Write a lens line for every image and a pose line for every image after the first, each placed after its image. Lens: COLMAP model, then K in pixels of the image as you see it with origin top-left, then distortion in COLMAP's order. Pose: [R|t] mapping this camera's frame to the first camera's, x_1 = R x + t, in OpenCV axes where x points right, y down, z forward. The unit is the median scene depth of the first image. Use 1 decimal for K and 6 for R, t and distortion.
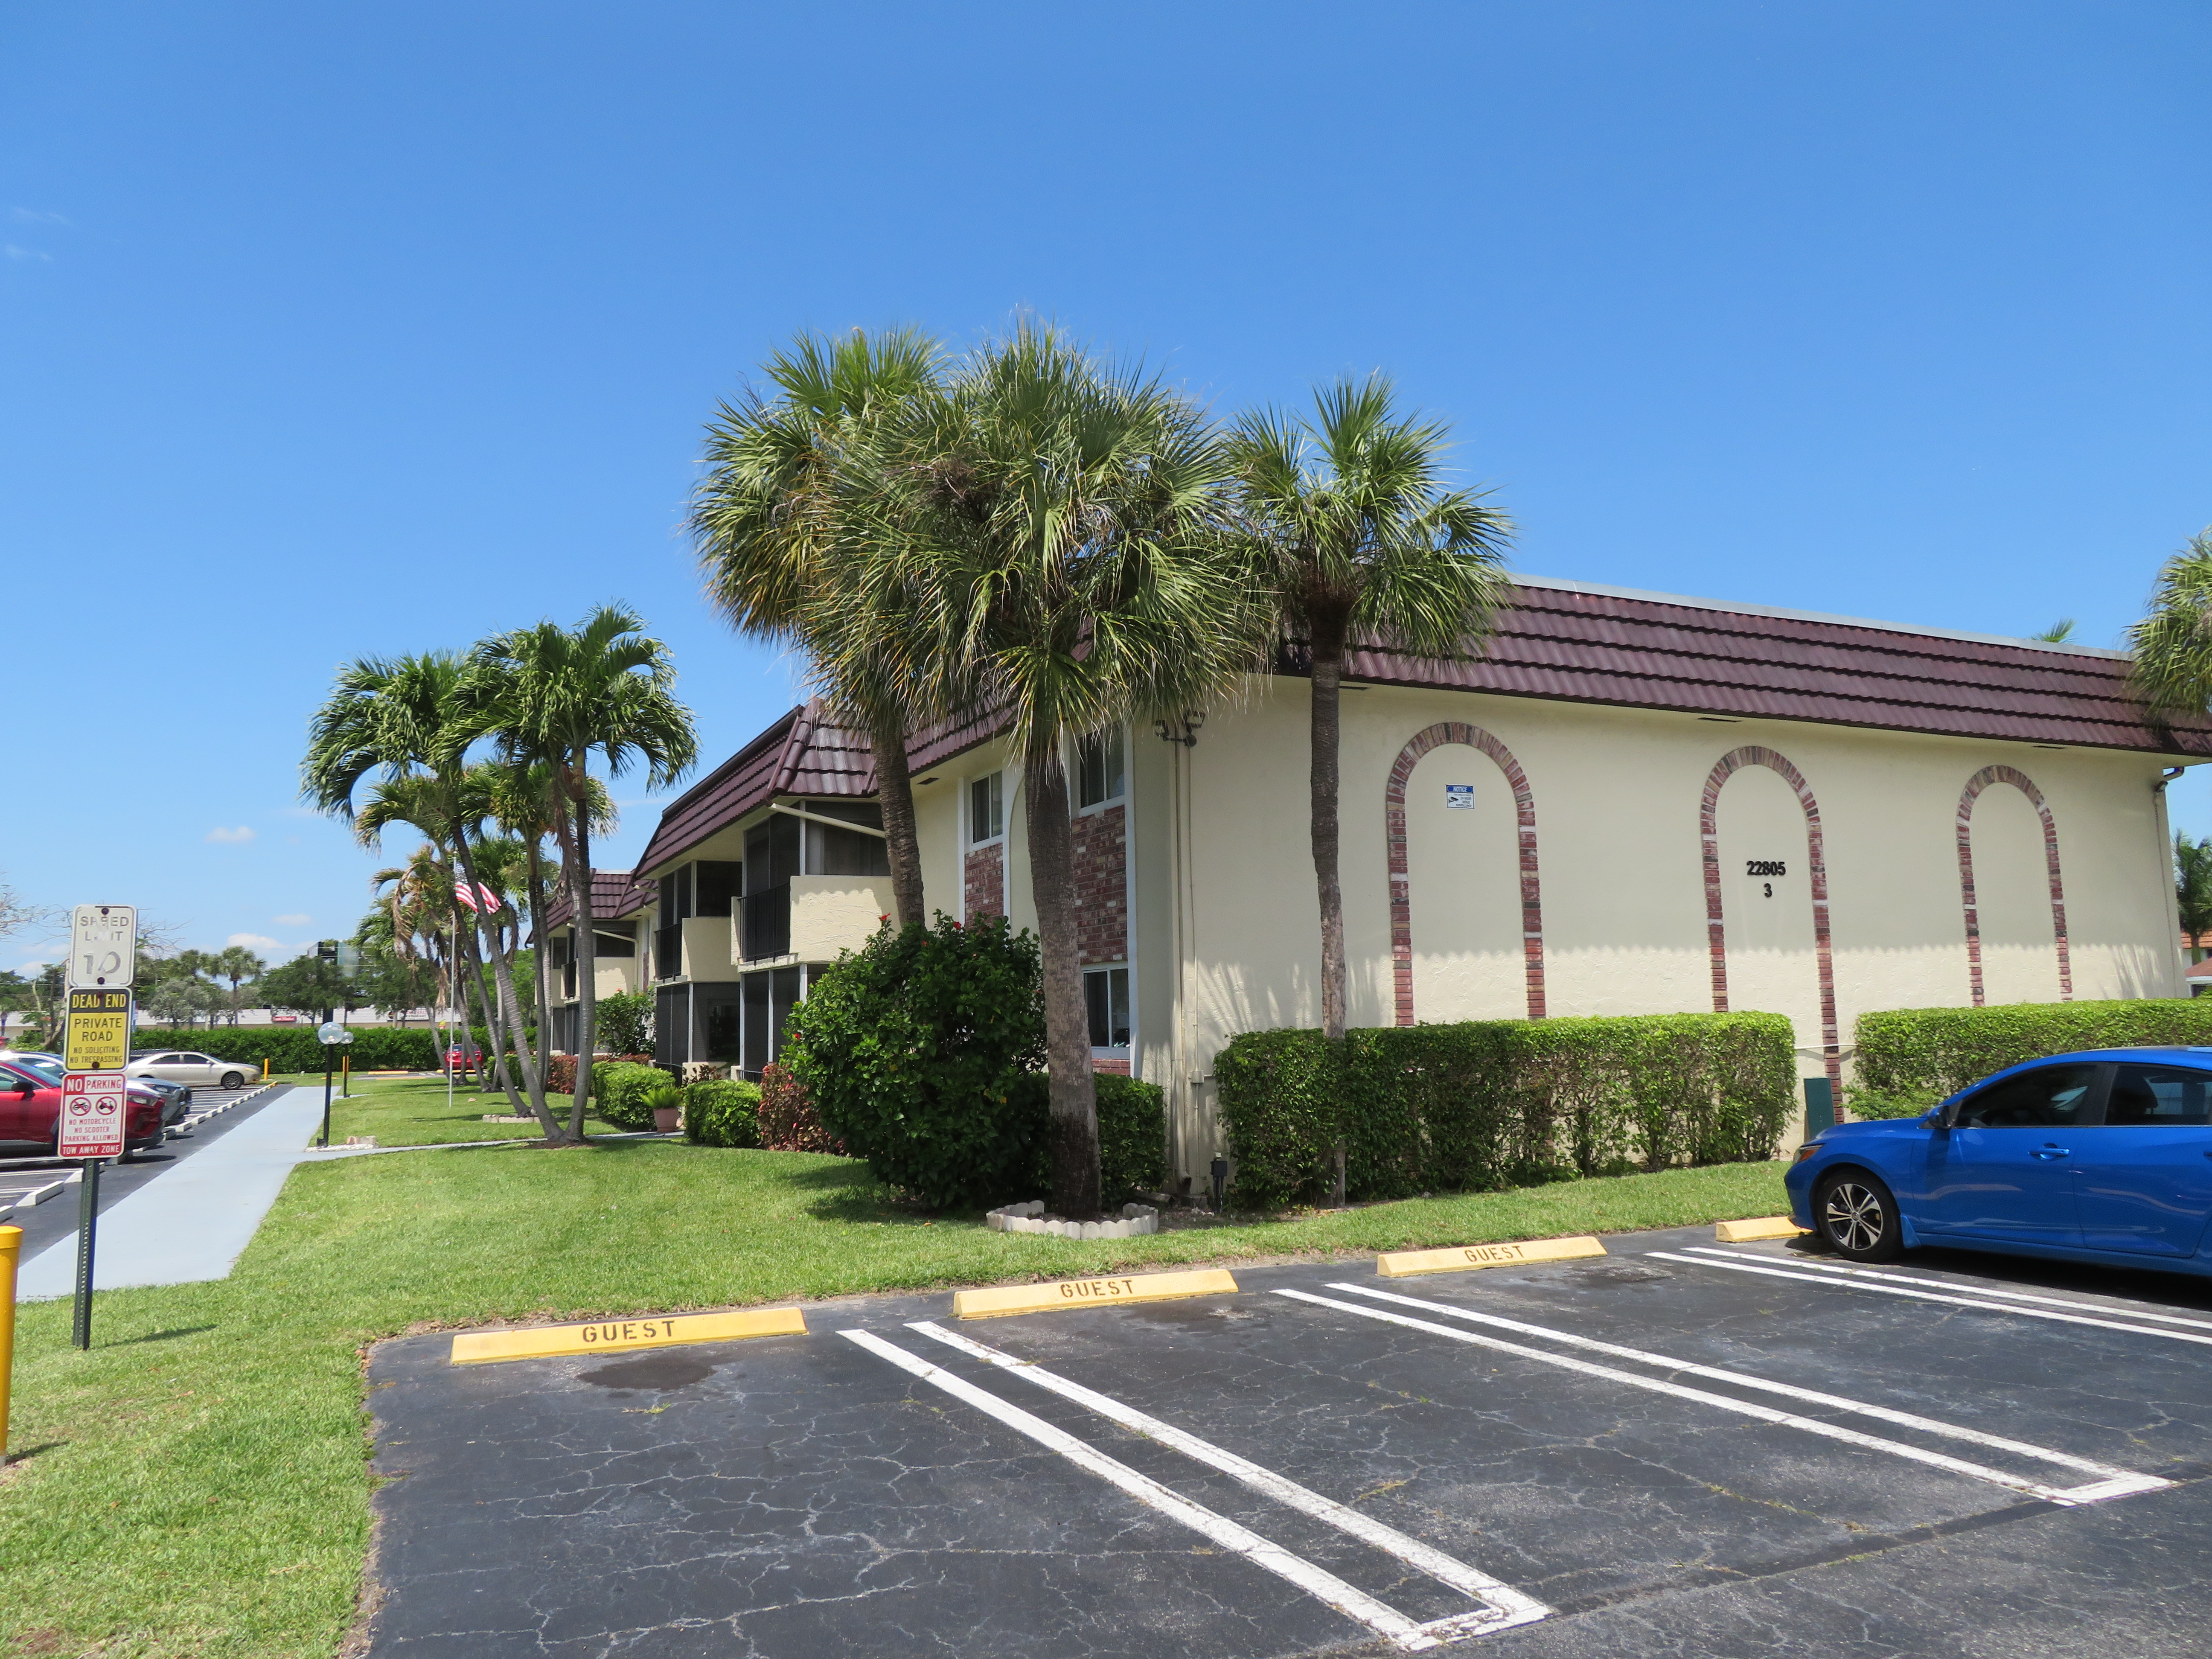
lens RADIAL K [[1548.8, 0, 1106.0], [0, 1548.8, 829.5], [0, 0, 1]] dist [-0.020291, 0.000374]
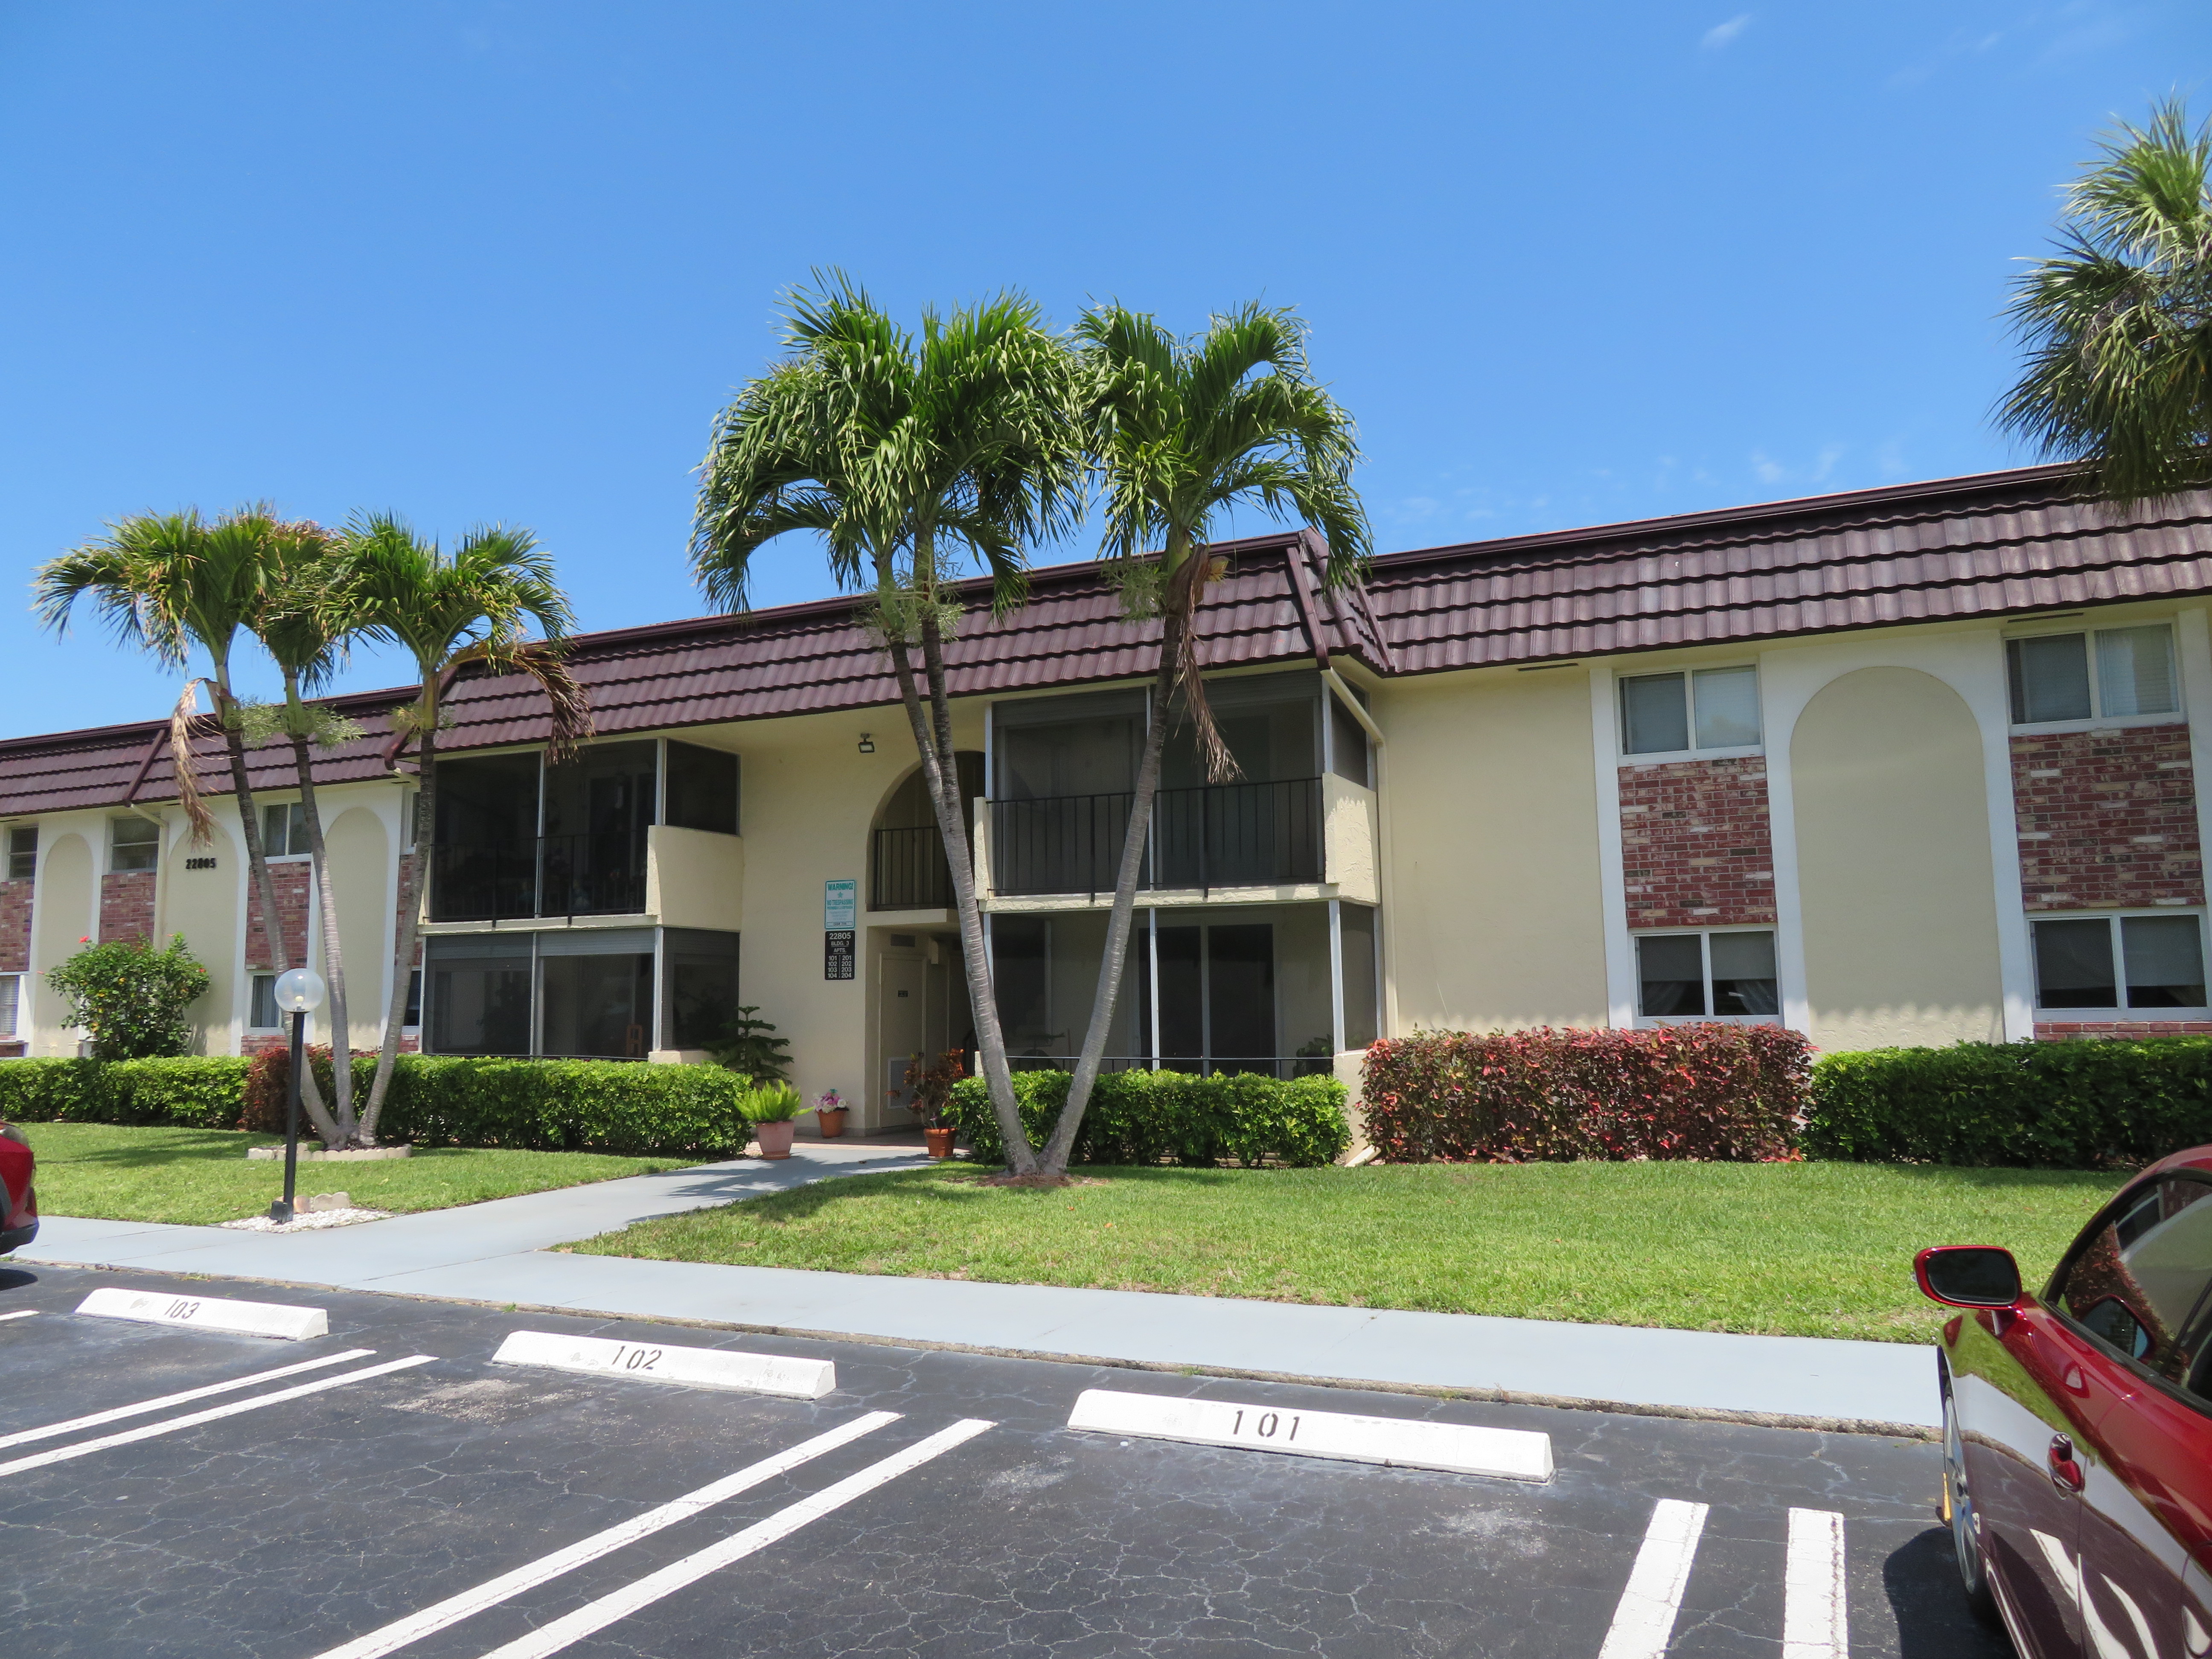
lens RADIAL K [[1548.8, 0, 1106.0], [0, 1548.8, 829.5], [0, 0, 1]] dist [-0.020291, 0.000374]
pose [[0.771566, 0.083673, 0.630622, -0.773091], [-0.082444, 0.996104, -0.031295, 0.092764], [-0.630784, -0.027845, 0.775459, 0.565256]]
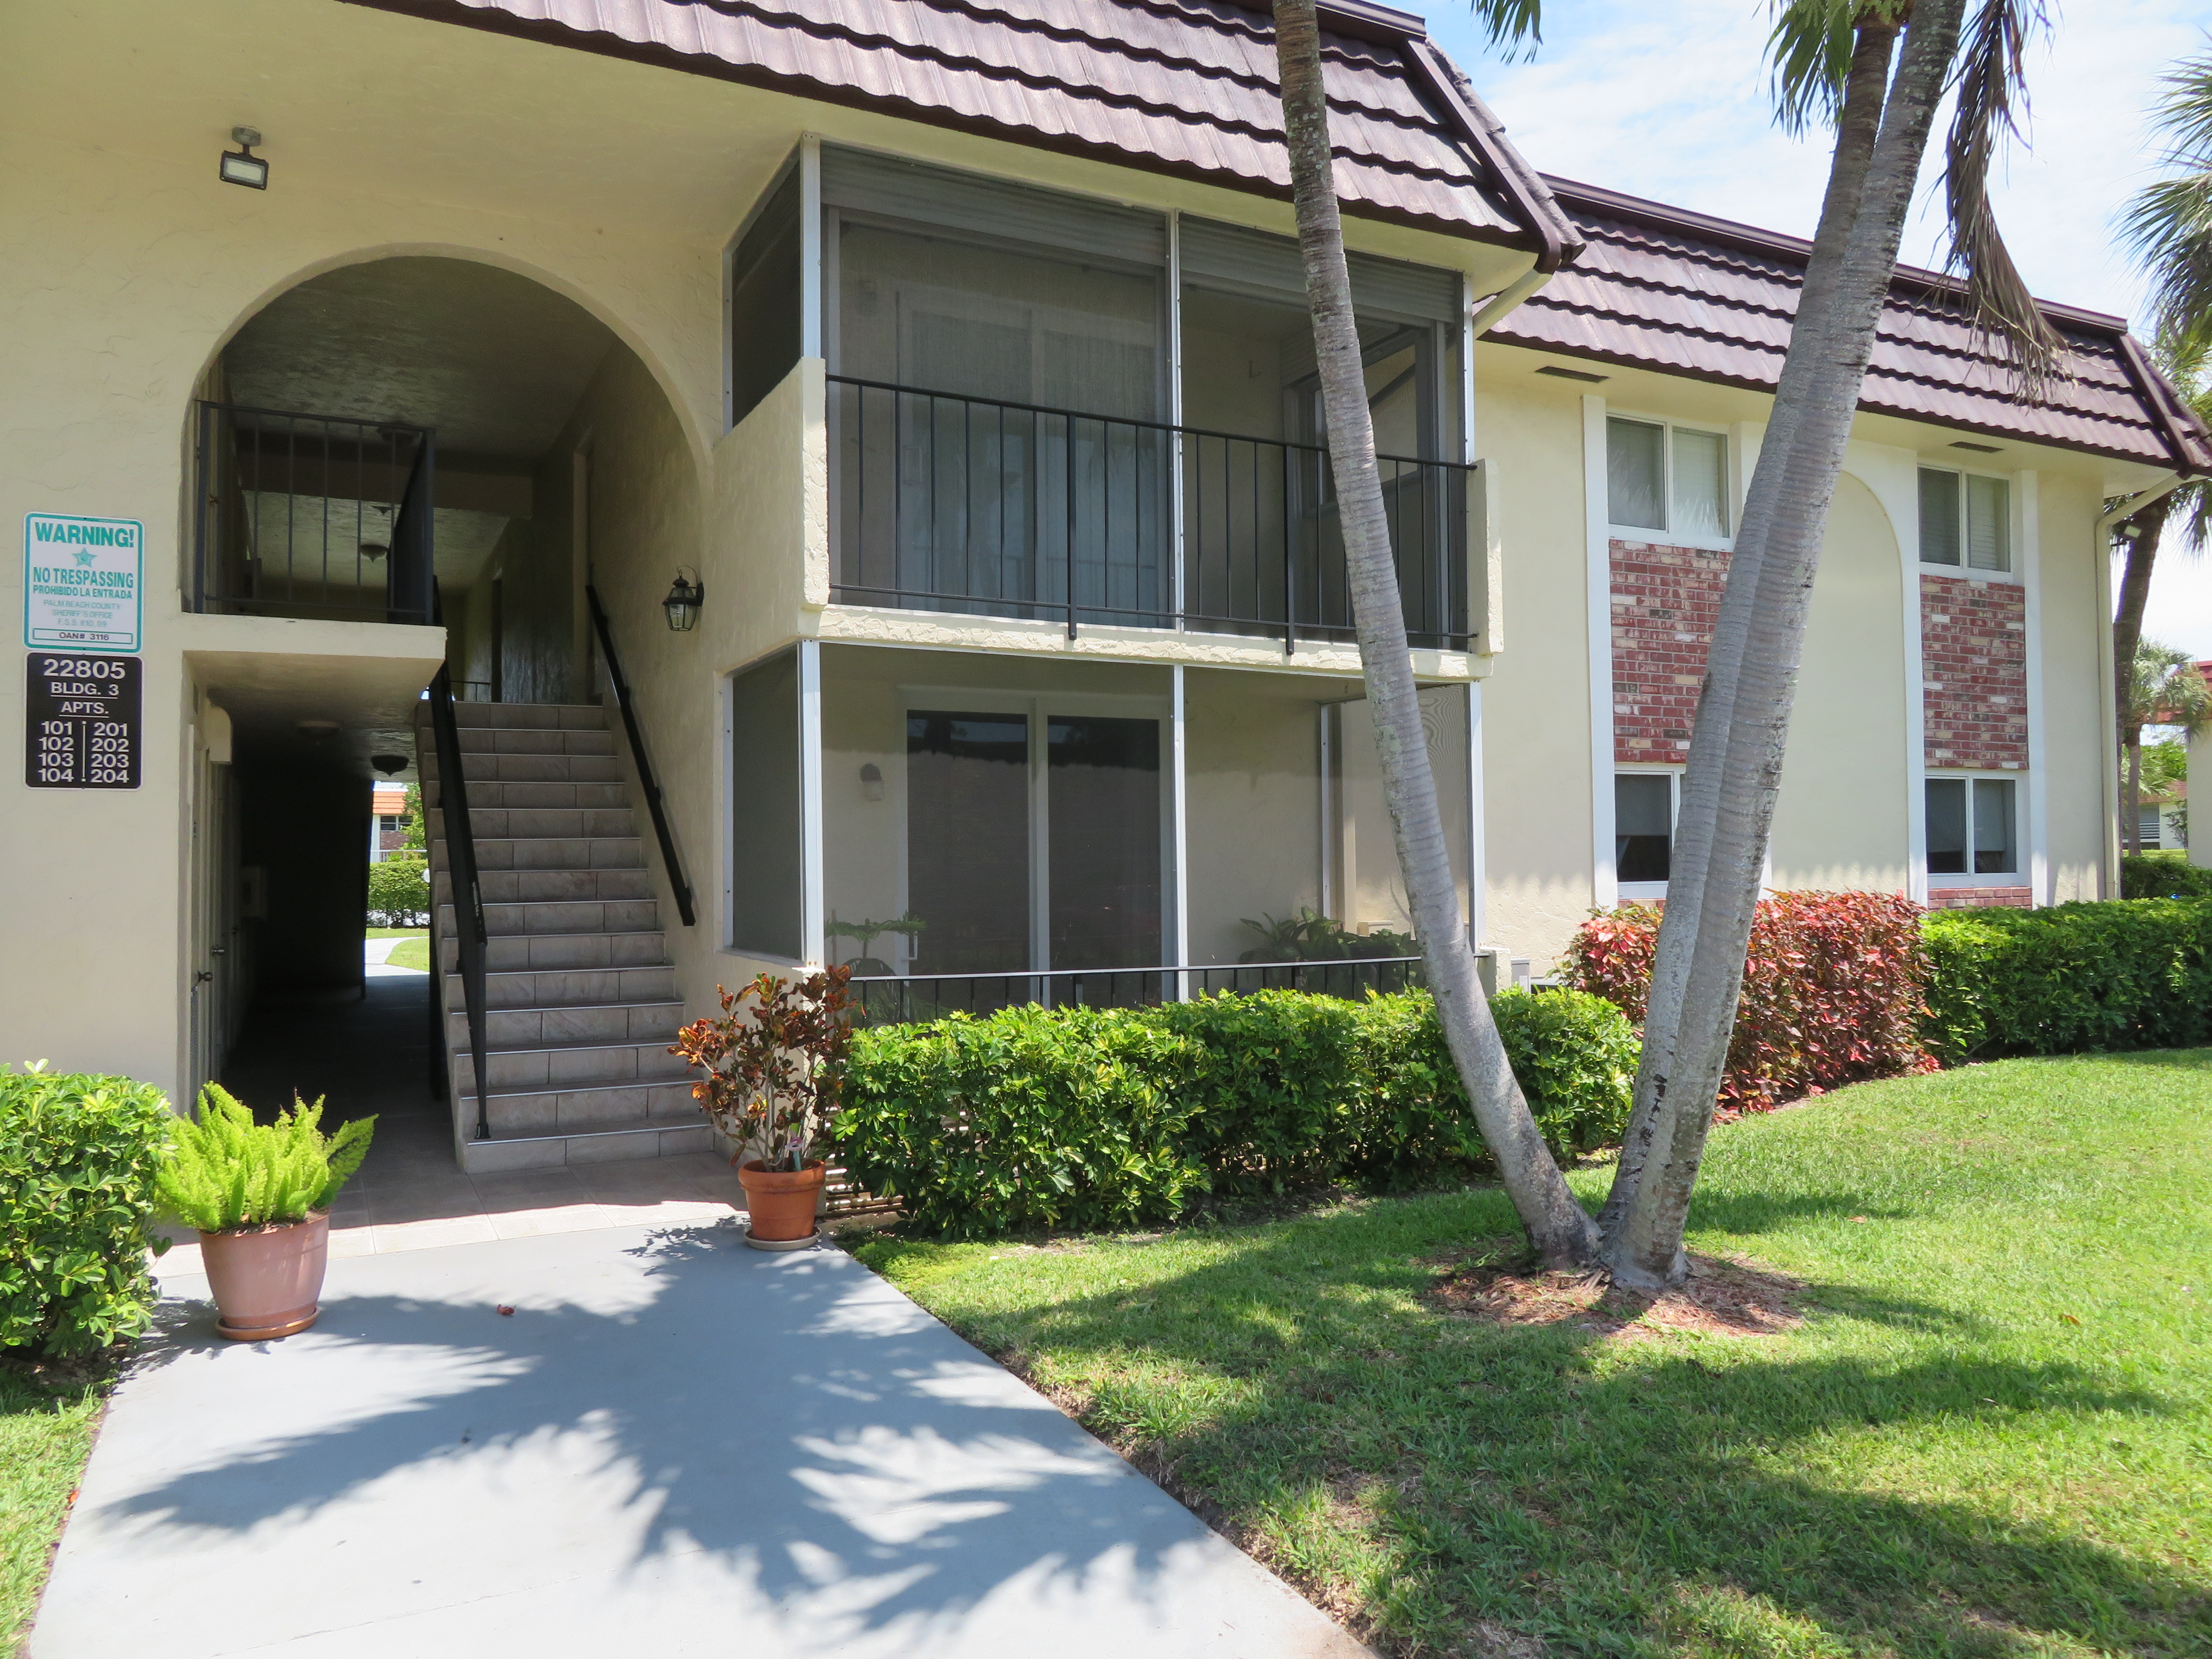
lens RADIAL K [[1548.8, 0, 1106.0], [0, 1548.8, 829.5], [0, 0, 1]] dist [-0.020291, 0.000374]
pose [[-0.010483, 0.040898, 0.999108, -0.640858], [-0.117543, 0.992186, -0.041848, 0.164441], [-0.993012, -0.117877, -0.005594, 1.170295]]
